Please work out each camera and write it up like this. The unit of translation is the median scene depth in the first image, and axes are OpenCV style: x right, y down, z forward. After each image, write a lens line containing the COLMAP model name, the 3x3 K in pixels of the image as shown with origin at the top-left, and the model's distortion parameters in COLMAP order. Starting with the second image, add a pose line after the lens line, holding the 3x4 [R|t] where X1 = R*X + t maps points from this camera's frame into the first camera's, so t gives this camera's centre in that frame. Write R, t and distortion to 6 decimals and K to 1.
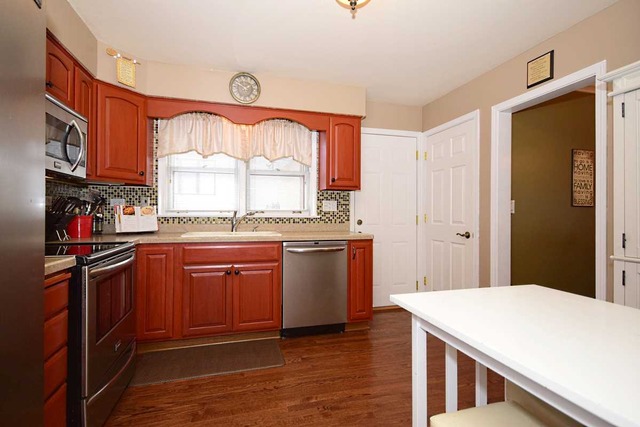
lens RADIAL K [[316.4, 0, 320.0], [0, 316.4, 213.5], [0, 0, 1]] dist [0.001096, 0.000503]
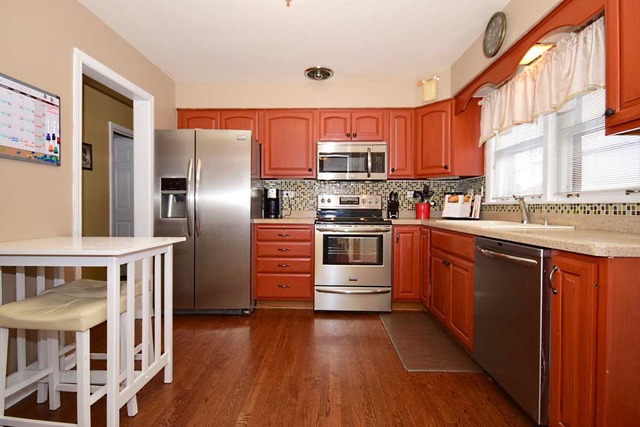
lens RADIAL K [[313.0, 0, 320.0], [0, 313.0, 213.5], [0, 0, 1]] dist [0.003159, 0.000411]
pose [[-0.316588, 0.008373, -0.948526, 0.678033], [-0.012465, 0.999838, 0.012986, 0.036495], [0.948481, 0.015934, -0.316432, 0.914307]]
